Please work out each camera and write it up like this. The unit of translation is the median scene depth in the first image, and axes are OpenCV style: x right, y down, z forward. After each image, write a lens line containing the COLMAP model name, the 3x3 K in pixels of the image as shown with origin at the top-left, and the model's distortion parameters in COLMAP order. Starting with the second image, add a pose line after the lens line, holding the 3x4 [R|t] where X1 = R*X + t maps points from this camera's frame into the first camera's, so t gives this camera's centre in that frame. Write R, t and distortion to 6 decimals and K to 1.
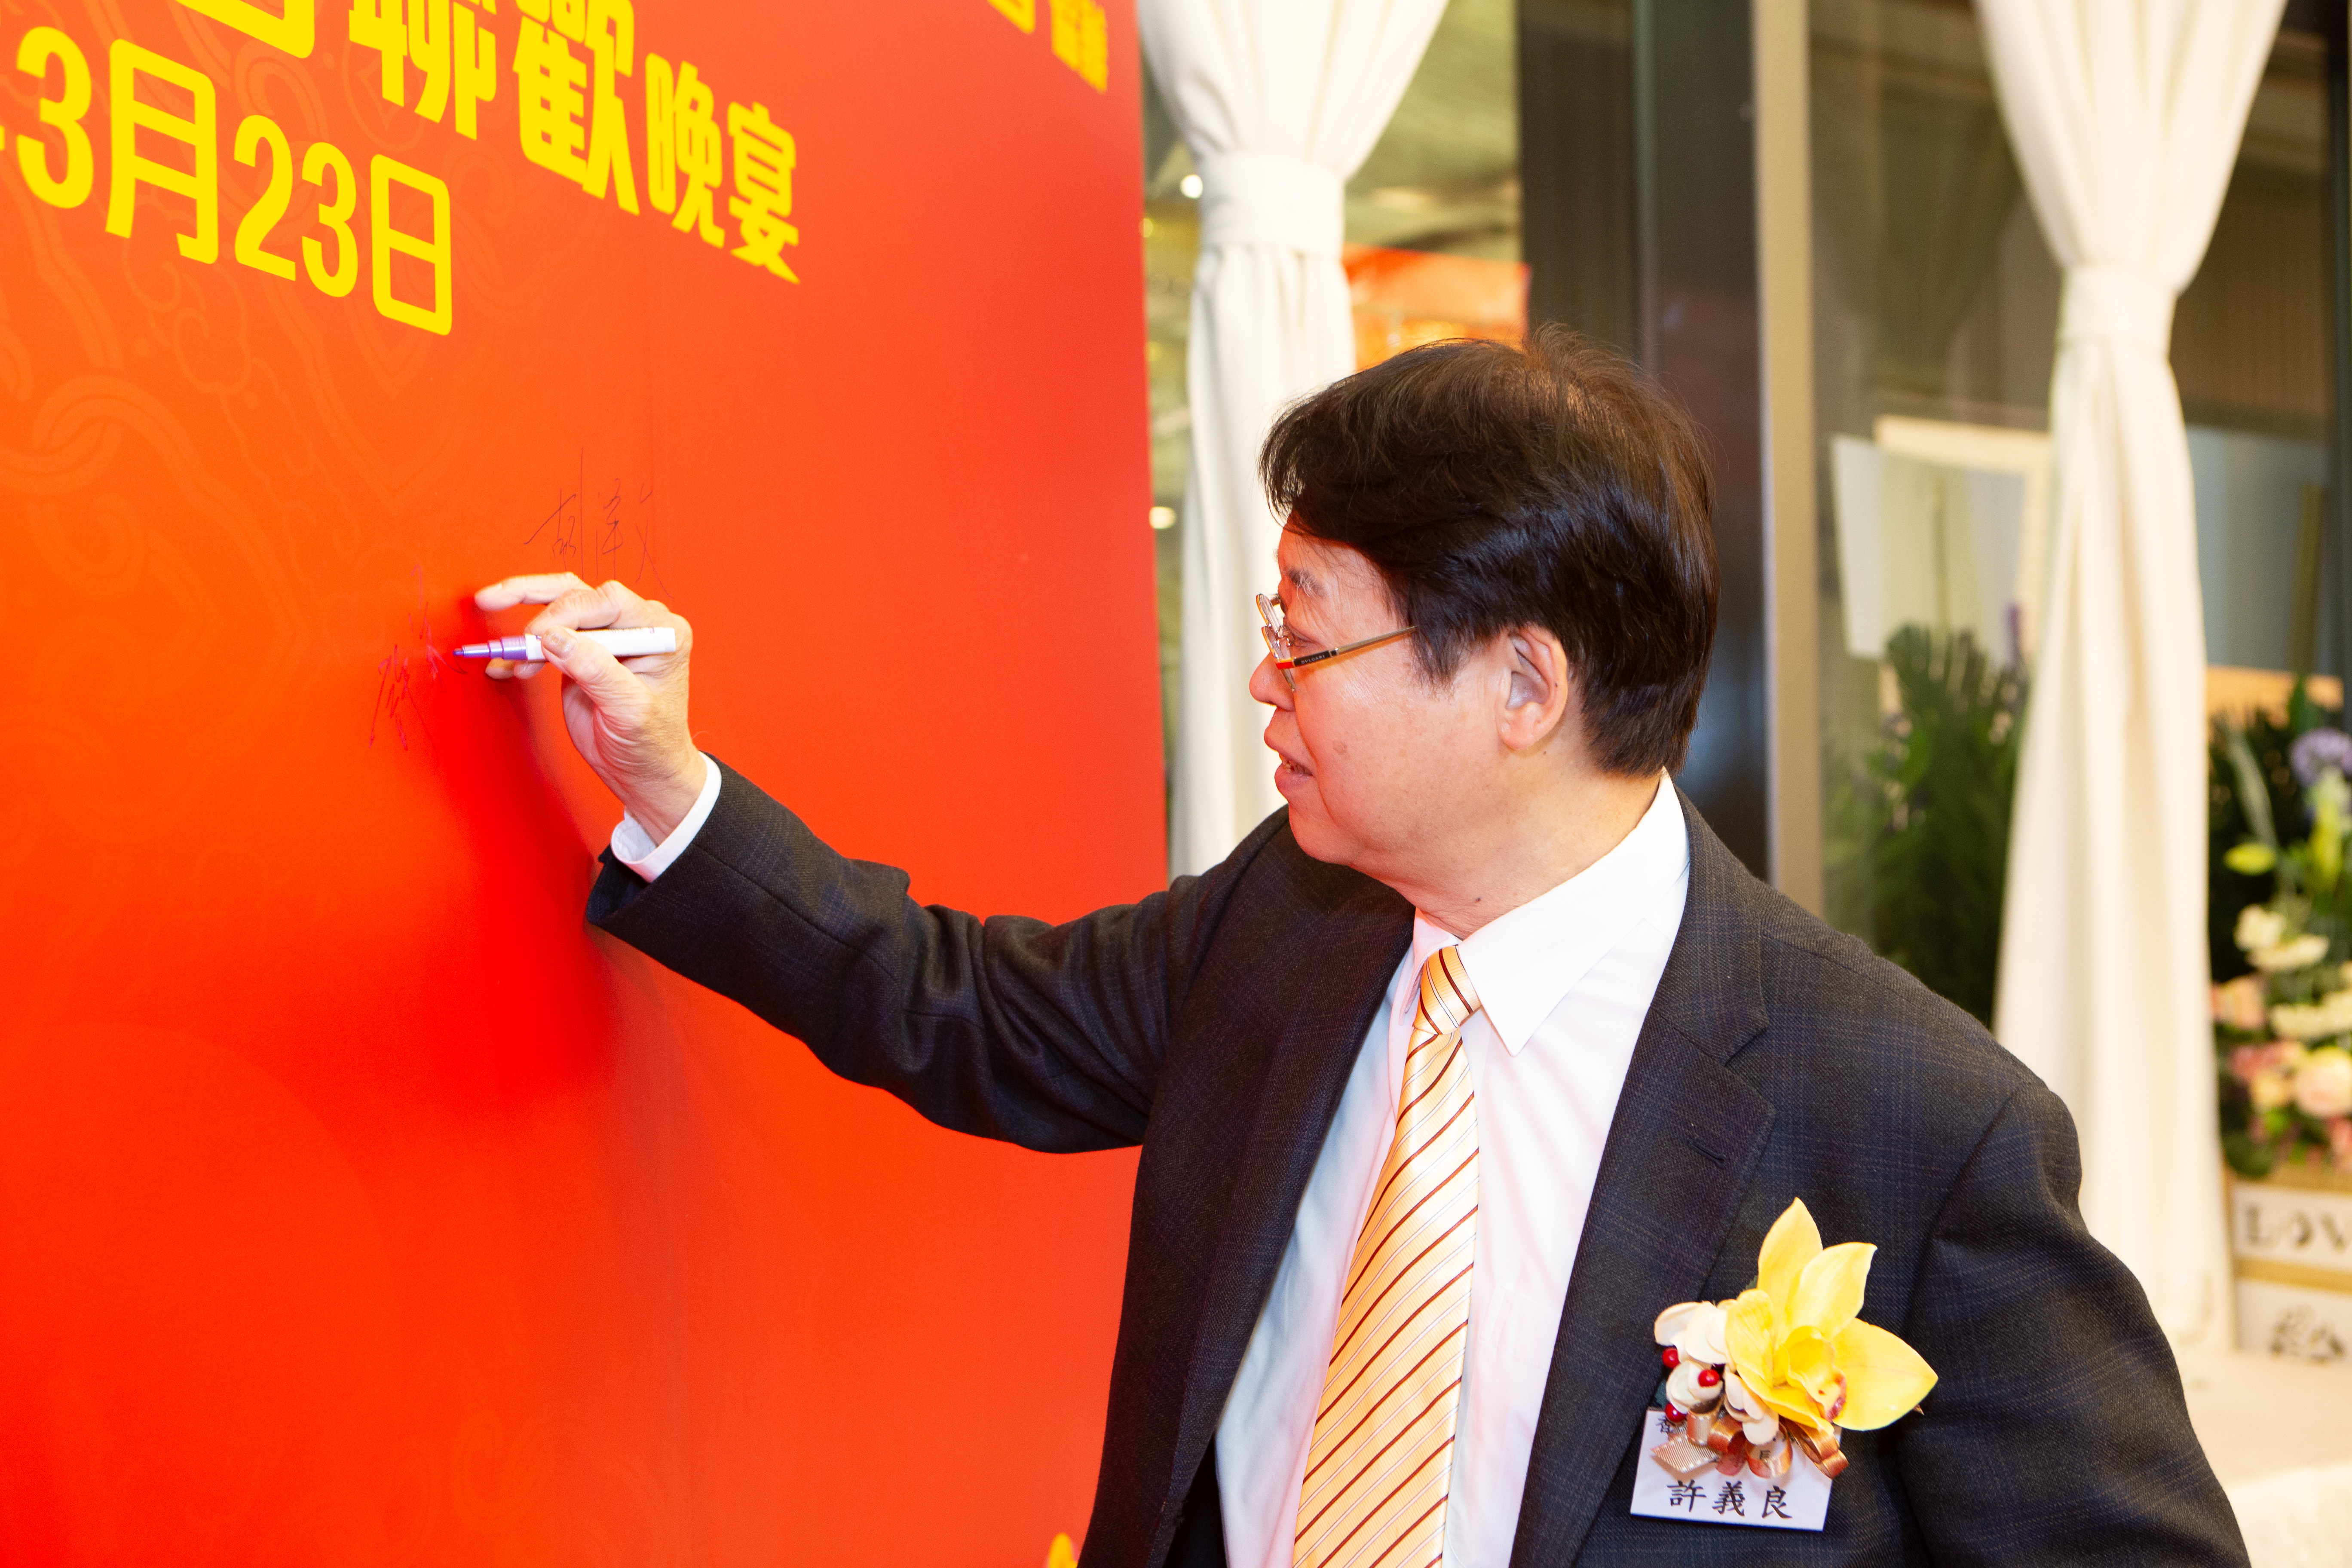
lens RADIAL K [[2976.6, 0, 1193.1], [0, 2976.6, 774.8], [0, 0, 1]] dist [-0.011504, 0.000000]
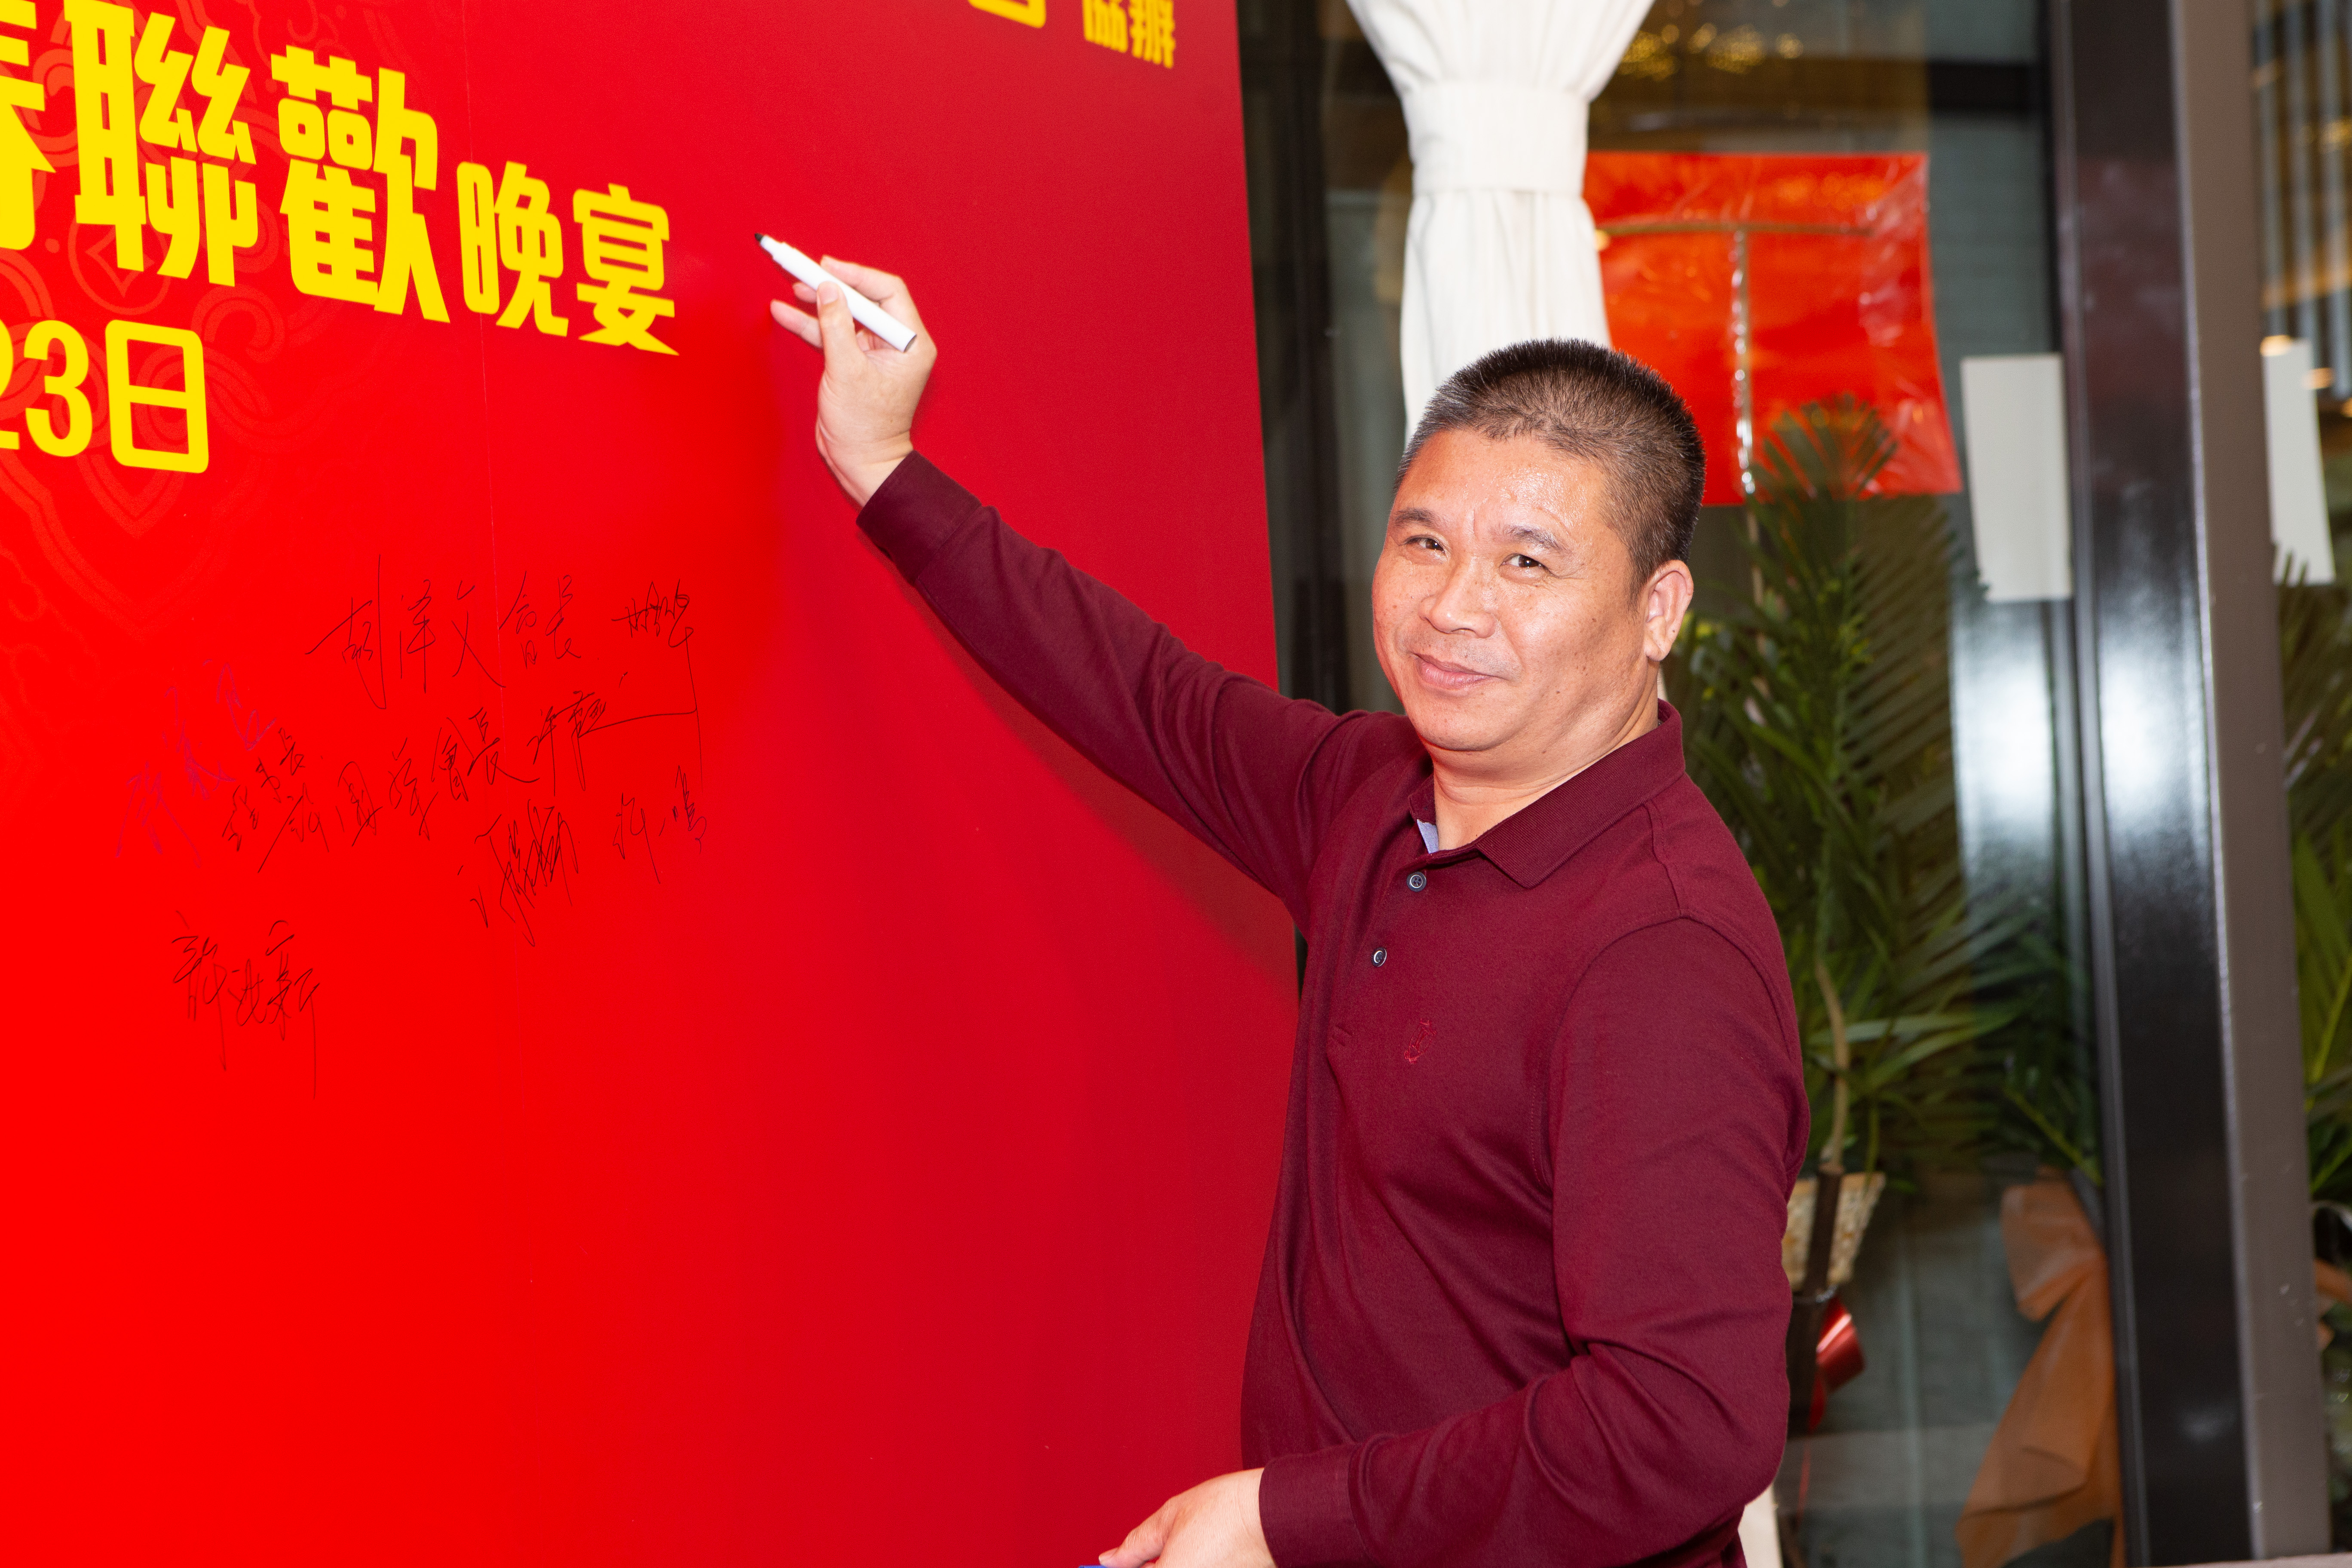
lens RADIAL K [[4103.7, 0, 1166.6], [0, 4103.7, 800.5], [0, 0, 1]] dist [0.110793, 0.000000]
pose [[0.970141, -0.032124, -0.240403, 0.417614], [0.035249, 0.999341, 0.008711, -0.025238], [0.239965, -0.016925, 0.970634, -0.362671]]
